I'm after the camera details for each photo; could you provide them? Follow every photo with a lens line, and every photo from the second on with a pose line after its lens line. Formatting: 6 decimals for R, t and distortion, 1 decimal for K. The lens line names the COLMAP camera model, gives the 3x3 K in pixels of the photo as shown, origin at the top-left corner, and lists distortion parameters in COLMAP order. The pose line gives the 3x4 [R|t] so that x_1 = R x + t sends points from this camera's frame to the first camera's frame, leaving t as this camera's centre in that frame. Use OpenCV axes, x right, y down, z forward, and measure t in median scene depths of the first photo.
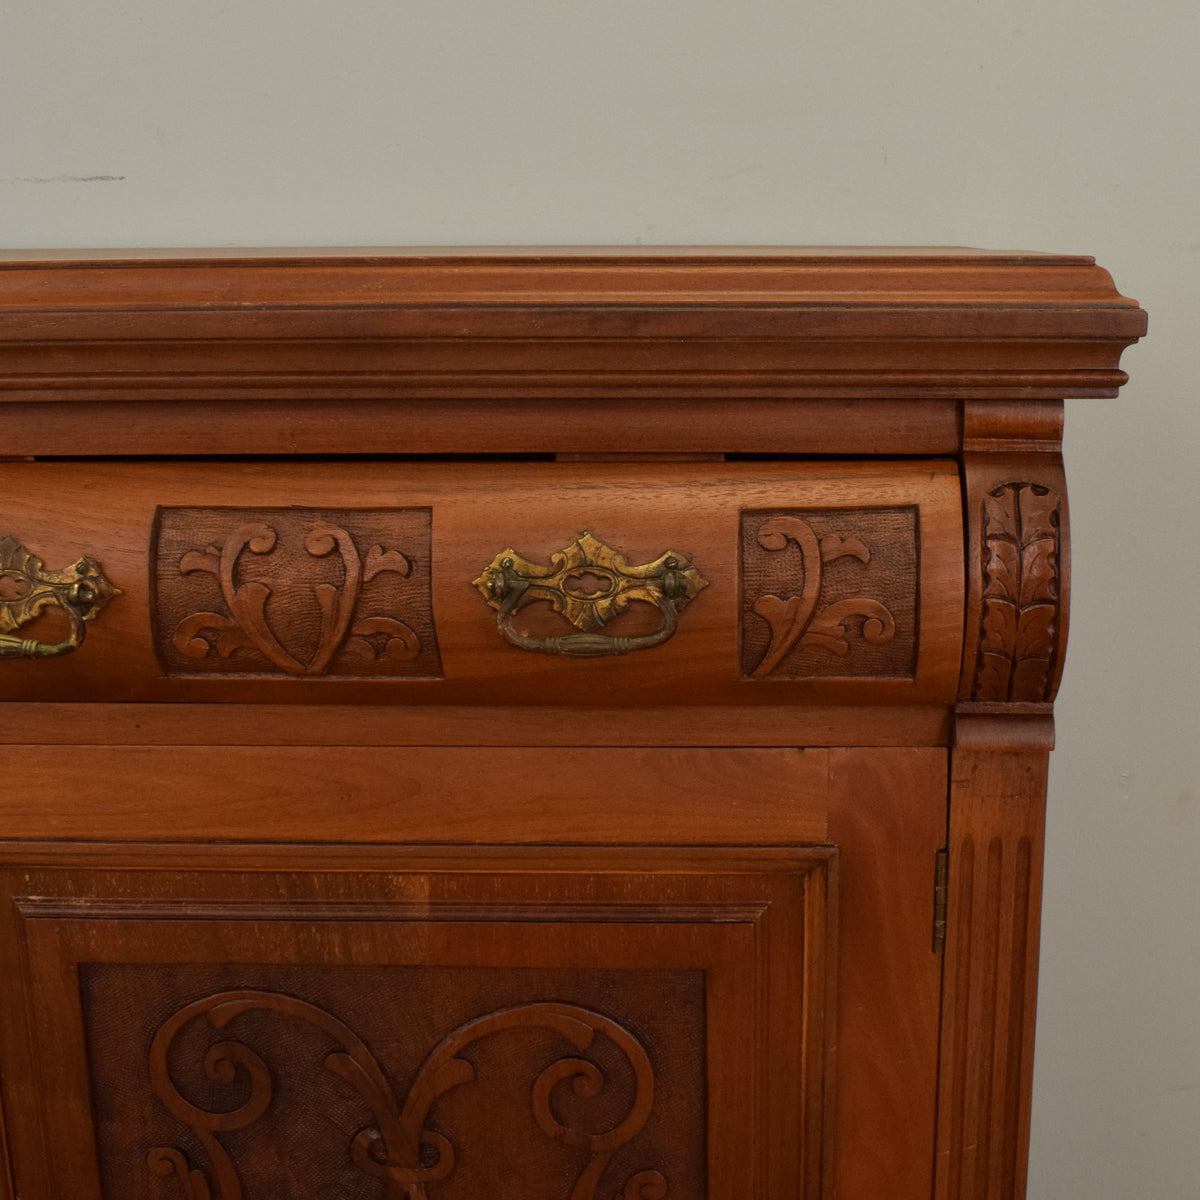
lens RADIAL K [[1680.0, 0, 749.2], [0, 1680.0, 598.3], [0, 0, 1]] dist [-0.091611, -0.019275]
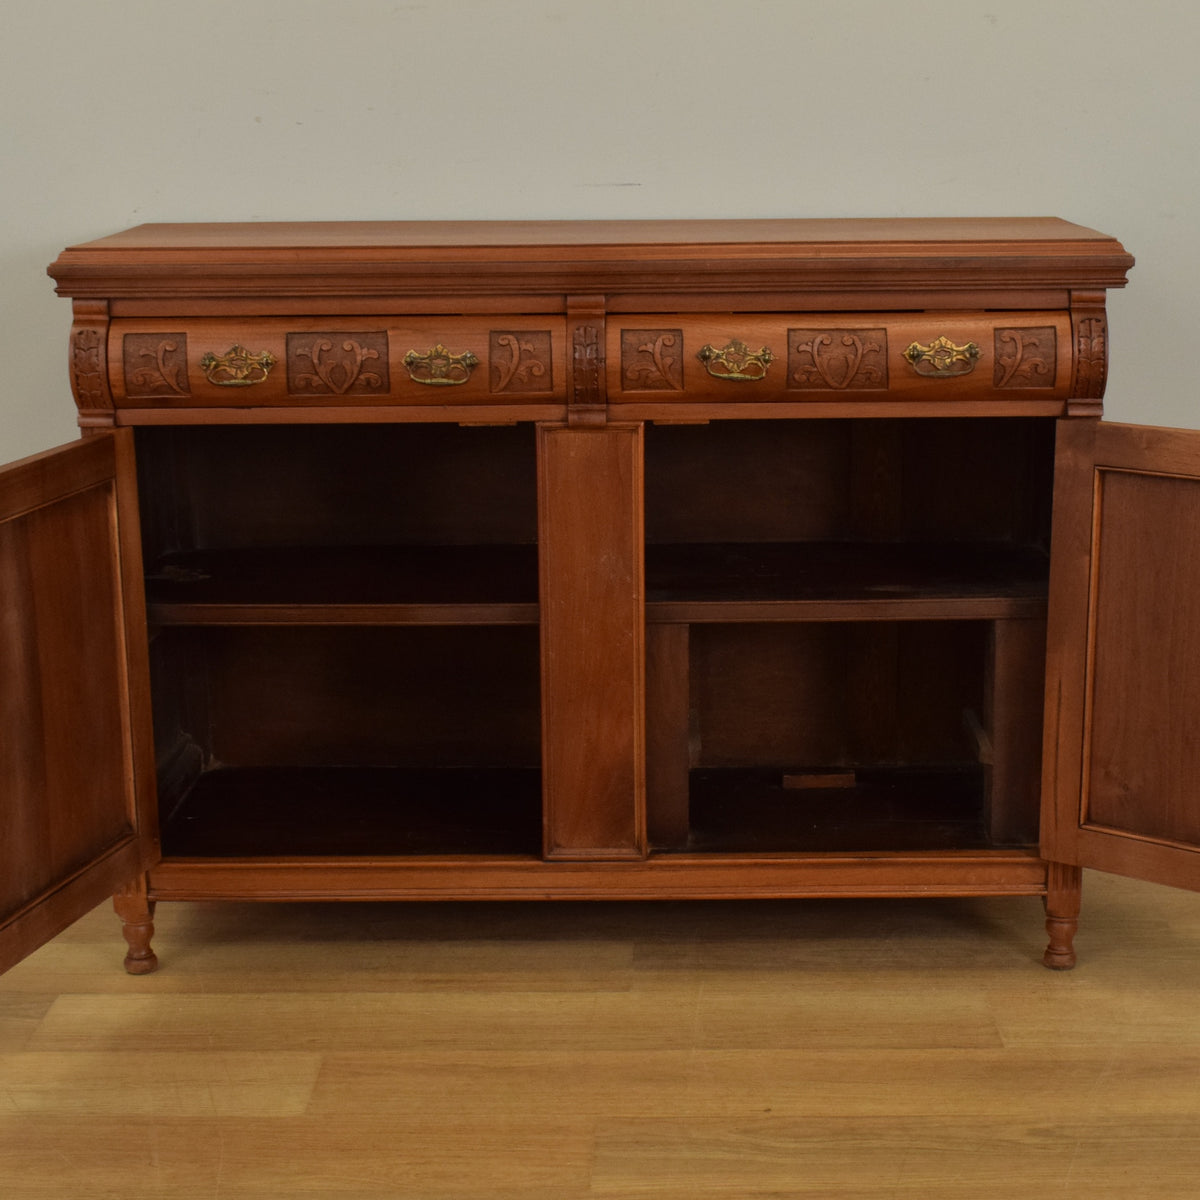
lens RADIAL K [[2335.6, 0, 632.1], [0, 2335.6, 671.2], [0, 0, 1]] dist [-0.050401, -0.176029]
pose [[0.999808, -0.008883, -0.017462, -0.557040], [0.009464, 0.999394, 0.033490, 0.392732], [0.017154, -0.033648, 0.999287, -3.001543]]
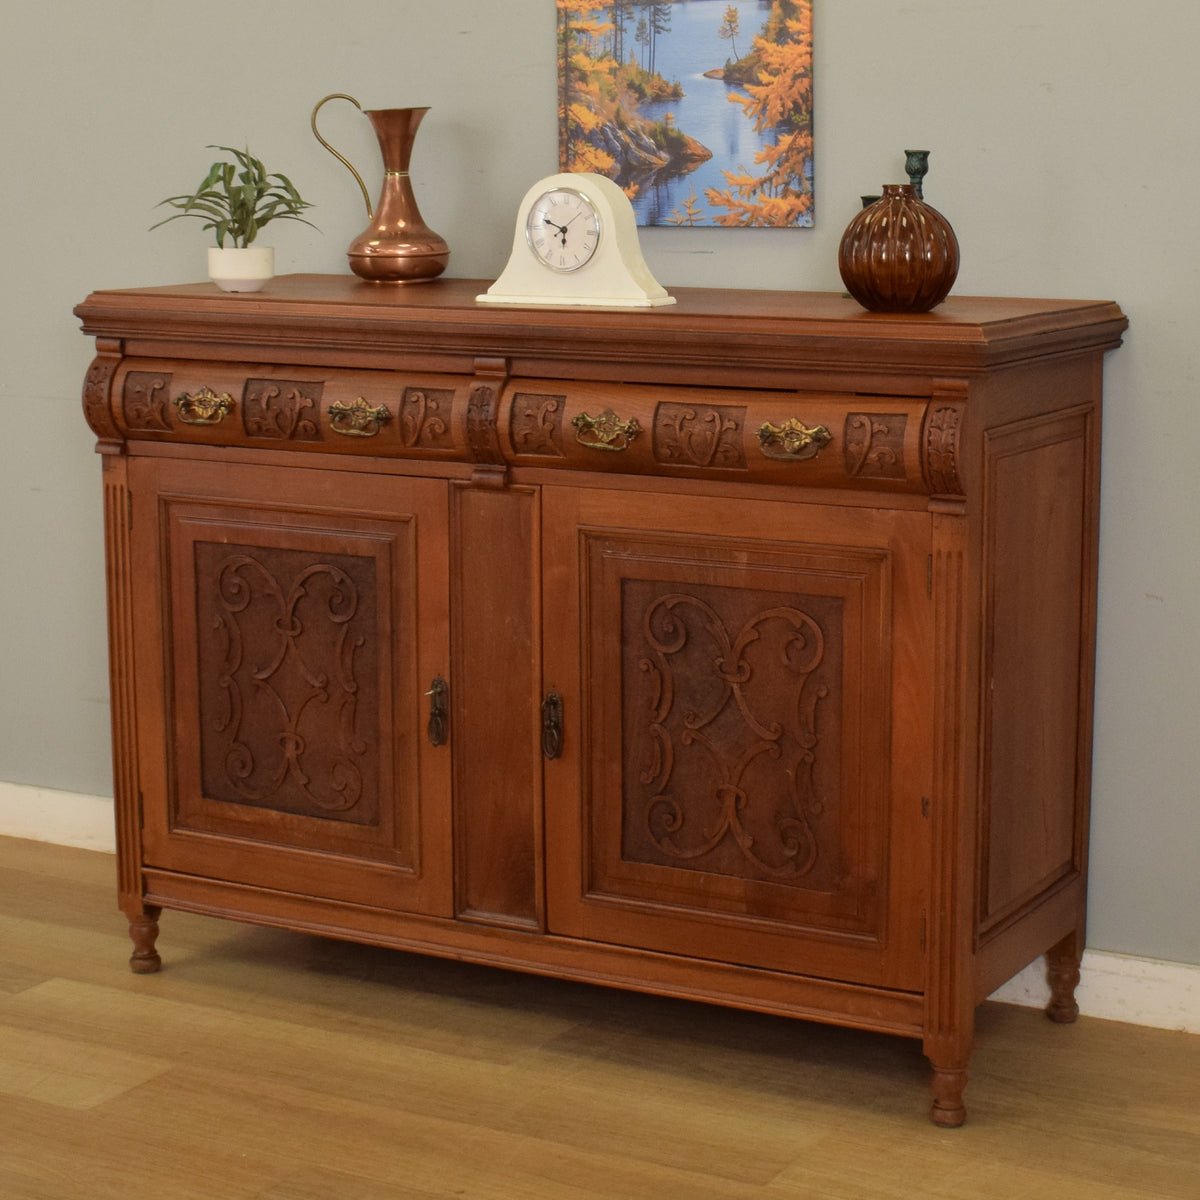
lens RADIAL K [[2584.1, 0, 729.3], [0, 2584.1, 478.5], [0, 0, 1]] dist [-0.077752, -0.005815]
pose [[0.886602, 0.058537, -0.458815, 1.728478], [-0.096889, 0.993456, -0.060477, 0.320874], [0.452272, 0.098073, 0.886471, -2.747650]]
